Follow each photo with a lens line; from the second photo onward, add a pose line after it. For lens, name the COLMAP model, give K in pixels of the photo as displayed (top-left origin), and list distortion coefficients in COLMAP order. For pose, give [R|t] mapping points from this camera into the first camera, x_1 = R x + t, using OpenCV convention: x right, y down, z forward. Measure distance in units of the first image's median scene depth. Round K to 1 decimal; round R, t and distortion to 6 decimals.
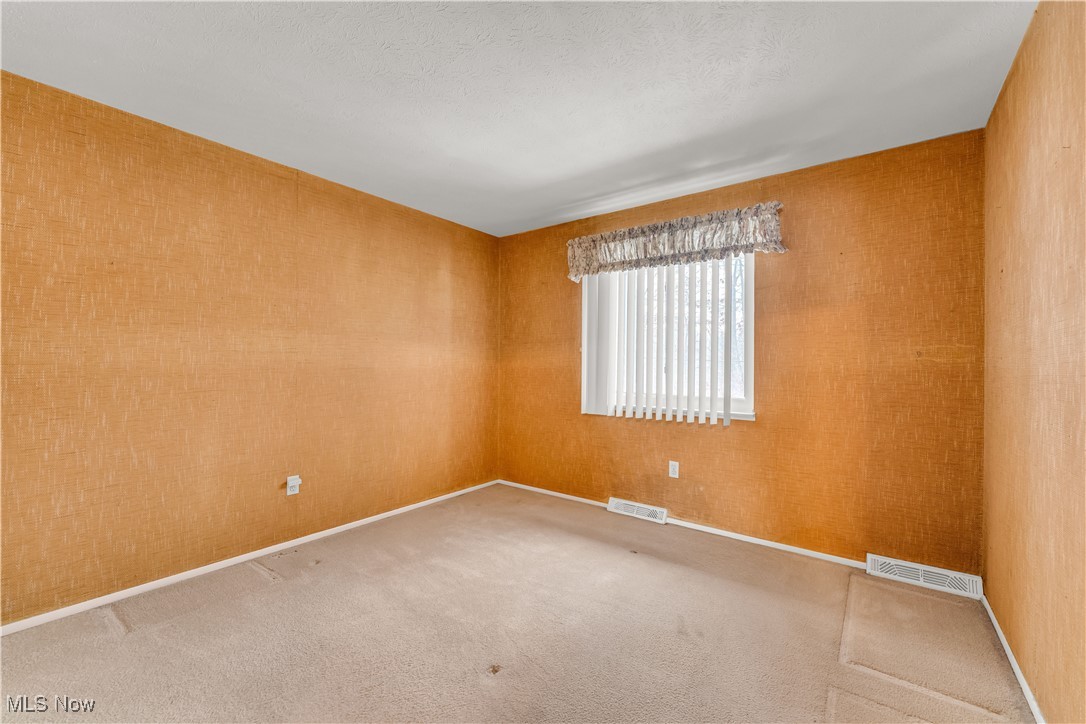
lens RADIAL K [[441.9, 0, 542.4], [0, 441.9, 361.1], [0, 0, 1]] dist [0.004327, -0.001014]
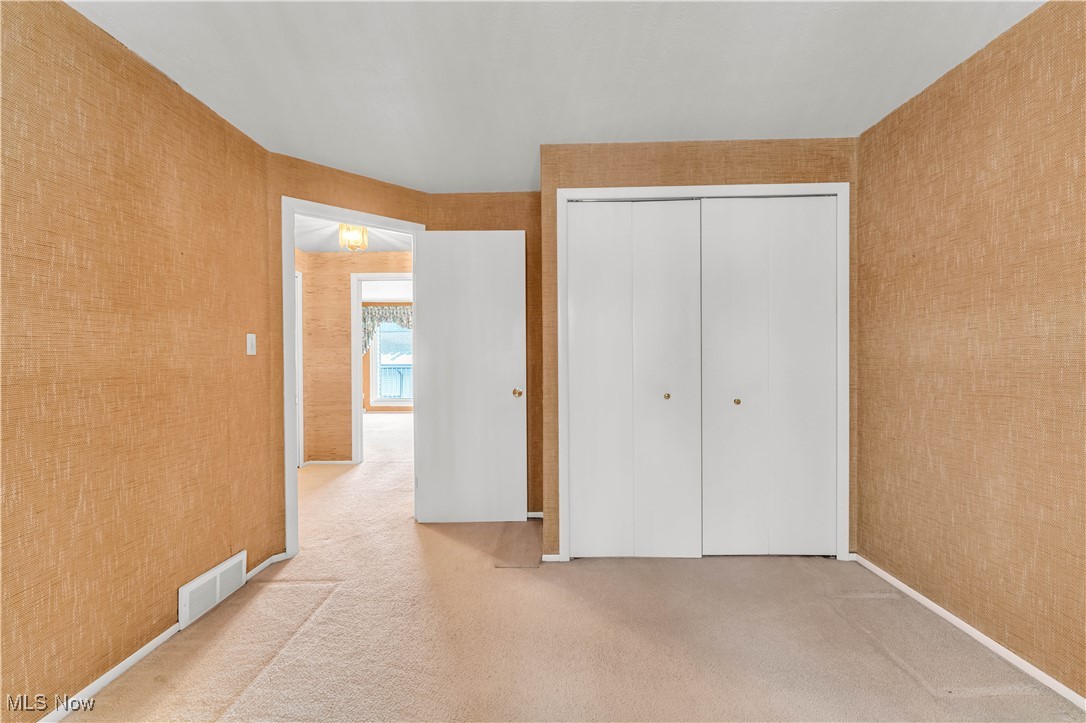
lens RADIAL K [[441.9, 0, 547.4], [0, 441.9, 361.3], [0, 0, 1]] dist [0.004327, -0.001014]
pose [[-0.797940, 0.004801, -0.602718, 0.253514], [0.006276, 0.999980, -0.000343, 0.008118], [0.602705, -0.004056, -0.797954, 1.205689]]
